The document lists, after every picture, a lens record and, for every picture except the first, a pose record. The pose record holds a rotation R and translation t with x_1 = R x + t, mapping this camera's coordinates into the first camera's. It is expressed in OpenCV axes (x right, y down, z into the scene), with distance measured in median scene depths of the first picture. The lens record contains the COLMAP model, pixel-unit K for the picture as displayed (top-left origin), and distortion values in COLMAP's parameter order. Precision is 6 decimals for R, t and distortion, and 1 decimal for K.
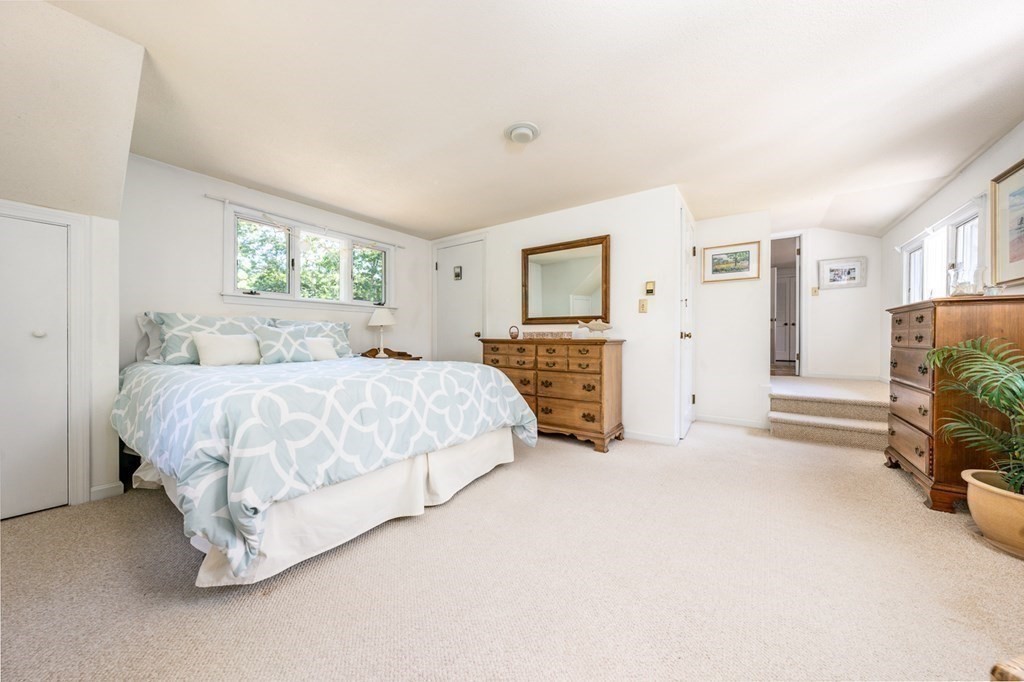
lens RADIAL K [[351.7, 0, 504.0], [0, 351.7, 336.2], [0, 0, 1]] dist [-0.001530, -0.000045]
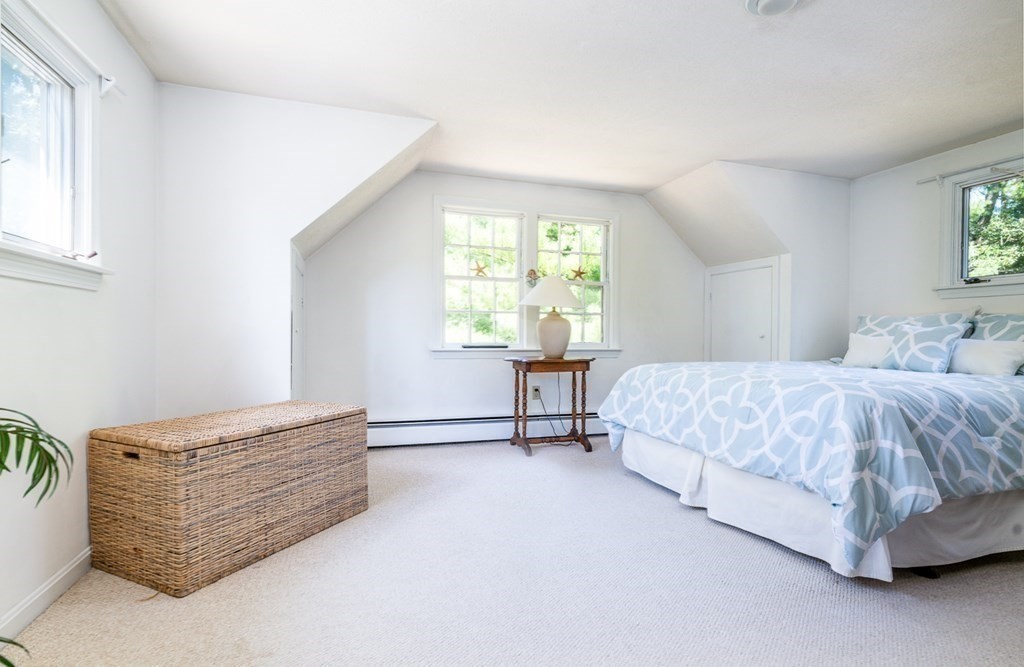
lens RADIAL K [[511.8, 0, 510.0], [0, 511.8, 337.0], [0, 0, 1]] dist [0.001884, 0.000163]
pose [[-0.588472, -0.005451, -0.808499, 1.217930], [-0.009944, 0.999950, 0.000496, 0.009752], [0.808456, 0.008332, -0.588497, 1.367146]]
